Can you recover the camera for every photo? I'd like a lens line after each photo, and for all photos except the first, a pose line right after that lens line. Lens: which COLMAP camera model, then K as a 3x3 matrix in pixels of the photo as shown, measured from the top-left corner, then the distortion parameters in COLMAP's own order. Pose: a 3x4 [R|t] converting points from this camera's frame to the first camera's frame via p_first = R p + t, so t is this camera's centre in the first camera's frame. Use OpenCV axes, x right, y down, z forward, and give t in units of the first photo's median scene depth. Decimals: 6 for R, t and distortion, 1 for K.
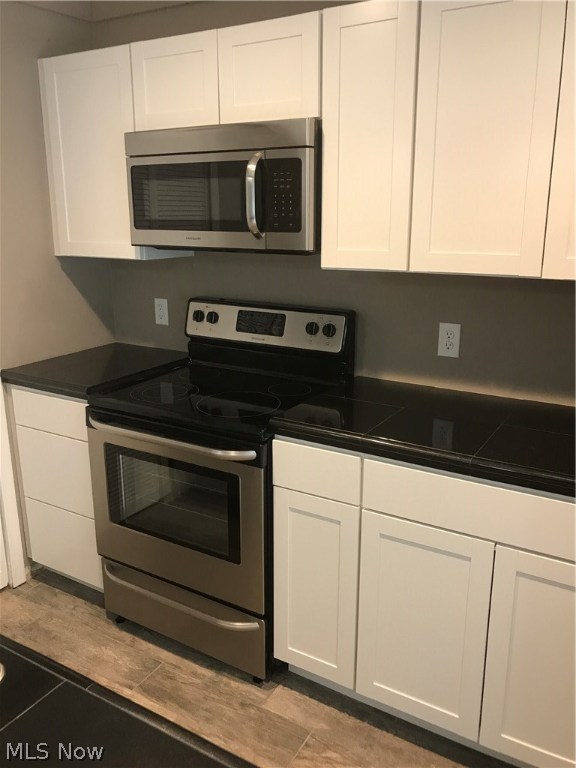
lens RADIAL K [[639.7, 0, 292.1], [0, 639.7, 387.4], [0, 0, 1]] dist [0.033825, -0.042630]
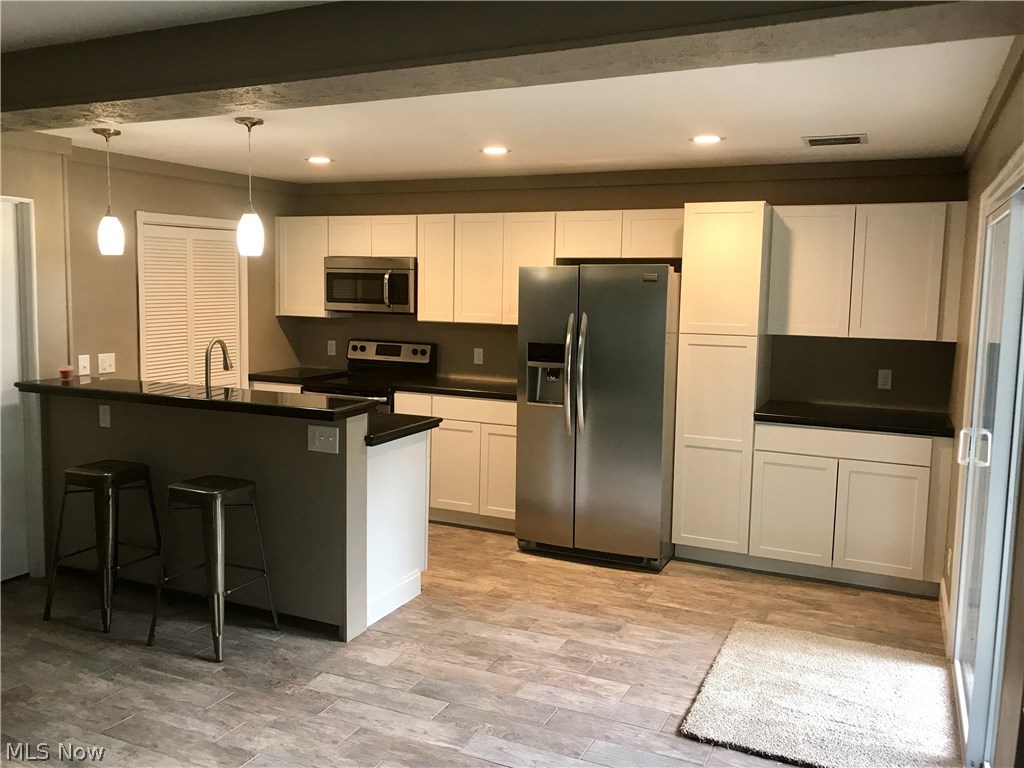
lens RADIAL K [[852.9, 0, 509.4], [0, 852.9, 375.1], [0, 0, 1]] dist [0.033825, -0.042630]
pose [[0.994567, 0.009167, 0.103697, 0.051521], [0.007570, 0.987110, -0.159863, 0.423846], [-0.103826, 0.159779, 0.981678, -1.701589]]
